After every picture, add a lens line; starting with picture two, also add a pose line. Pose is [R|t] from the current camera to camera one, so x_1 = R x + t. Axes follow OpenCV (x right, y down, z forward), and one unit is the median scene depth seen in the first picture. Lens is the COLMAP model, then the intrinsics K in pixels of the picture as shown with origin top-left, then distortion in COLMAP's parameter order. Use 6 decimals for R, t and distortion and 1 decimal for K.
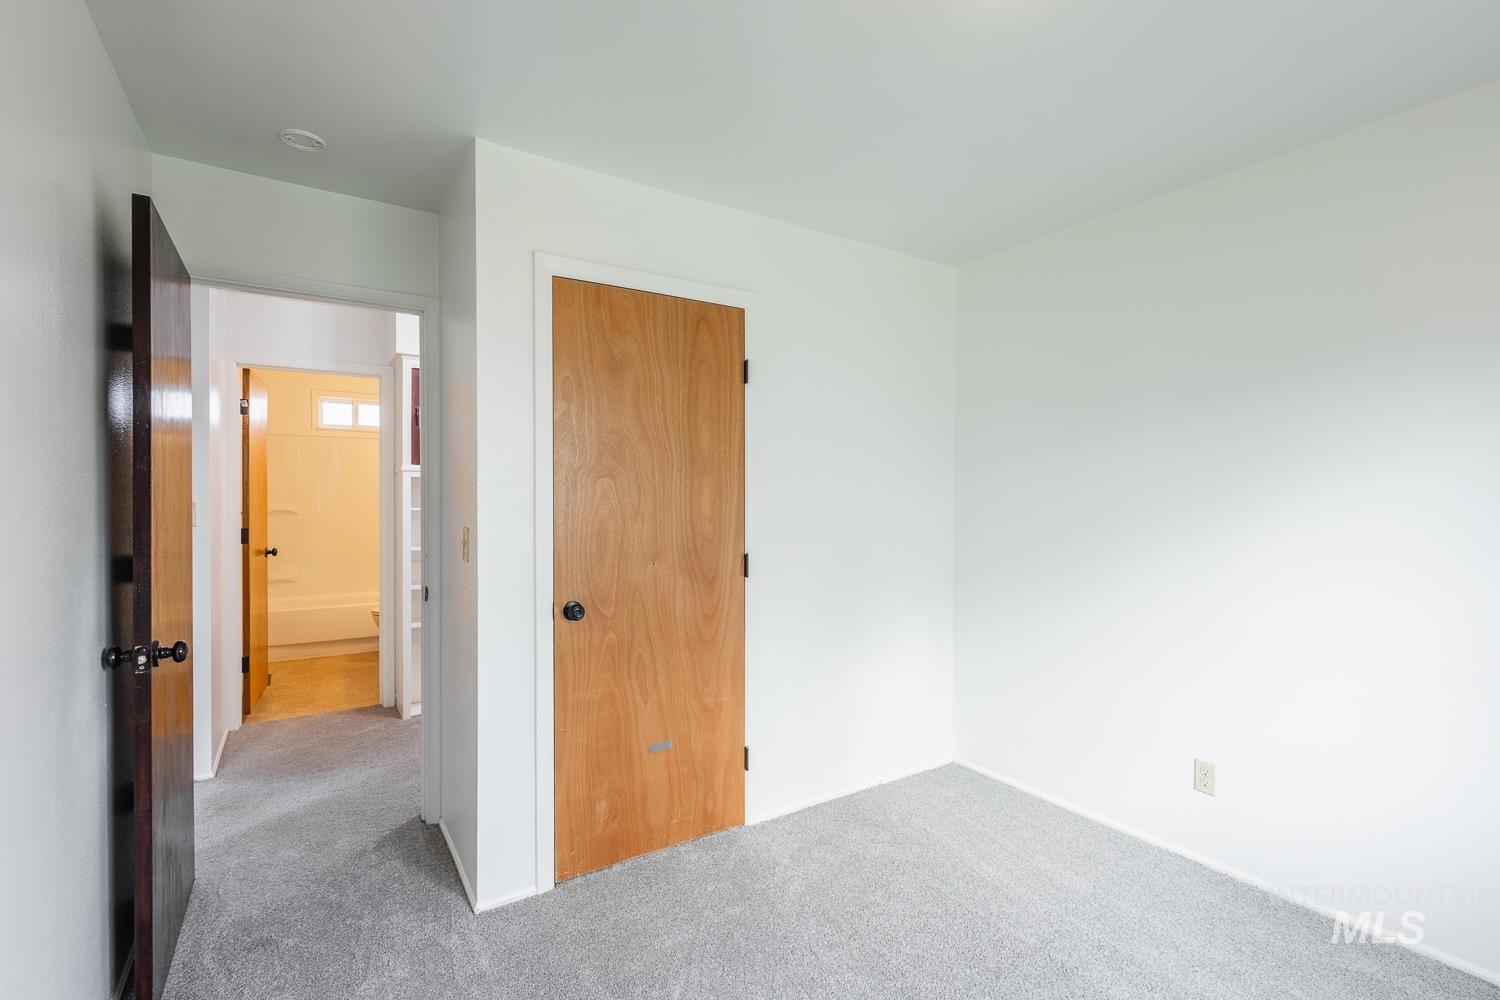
lens RADIAL K [[695.0, 0, 755.9], [0, 695.0, 499.0], [0, 0, 1]] dist [0.008742, -0.000764]
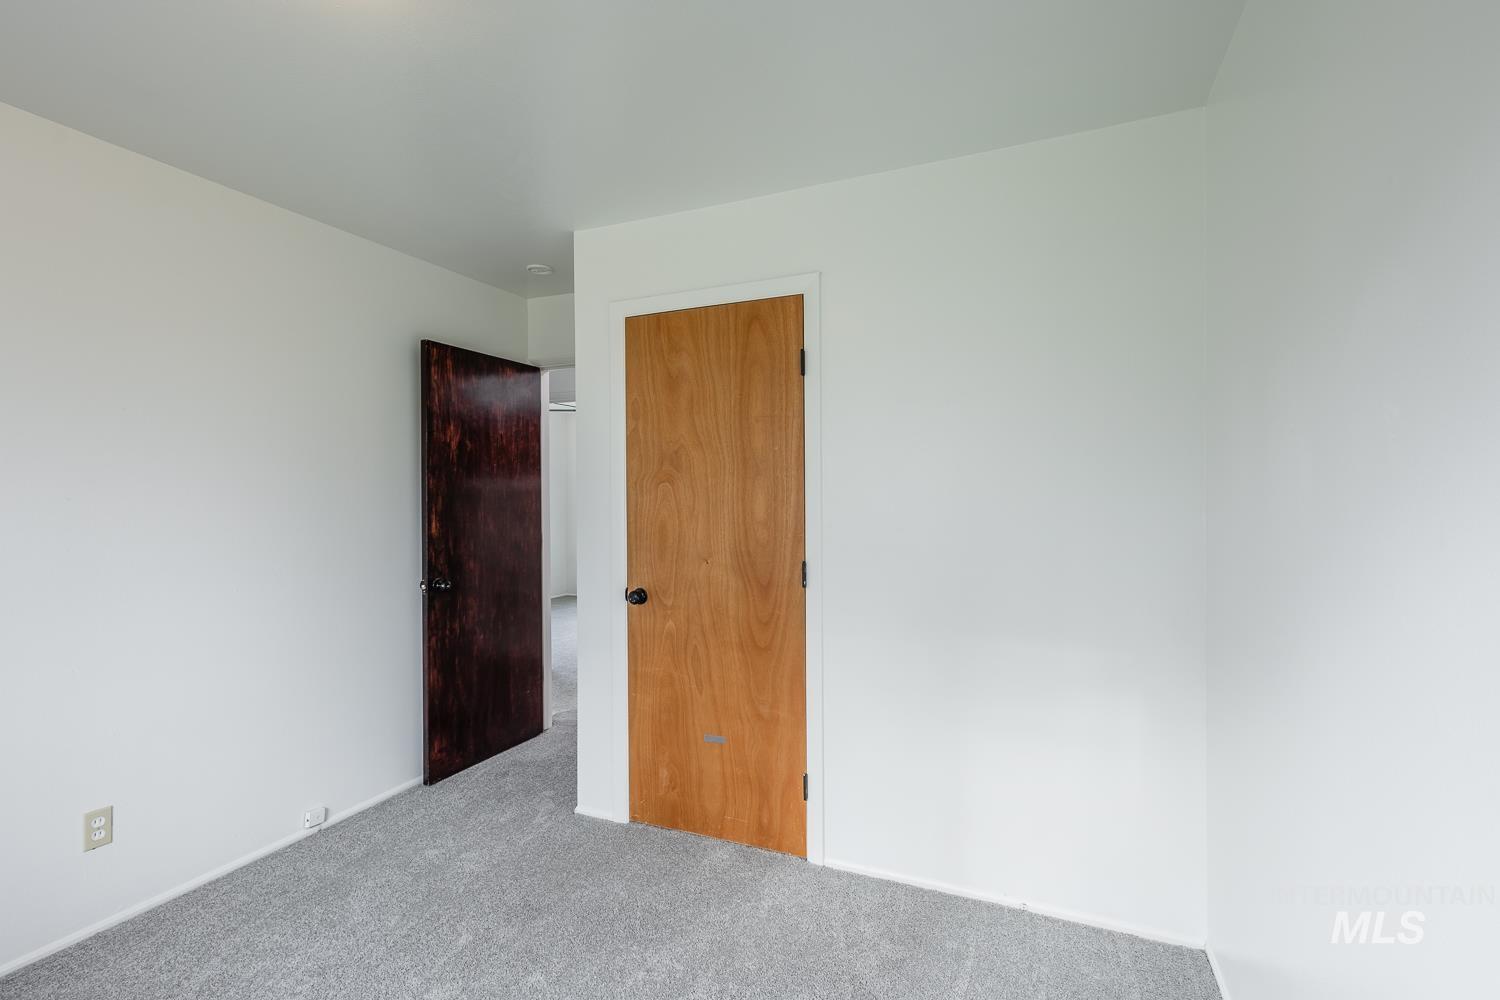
lens RADIAL K [[695.0, 0, 755.9], [0, 695.0, 499.0], [0, 0, 1]] dist [0.008742, -0.000764]
pose [[0.543114, -0.001630, -0.839658, 0.761752], [0.000354, 0.999998, -0.001712, -0.002126], [0.839659, 0.000633, 0.543114, 0.478642]]
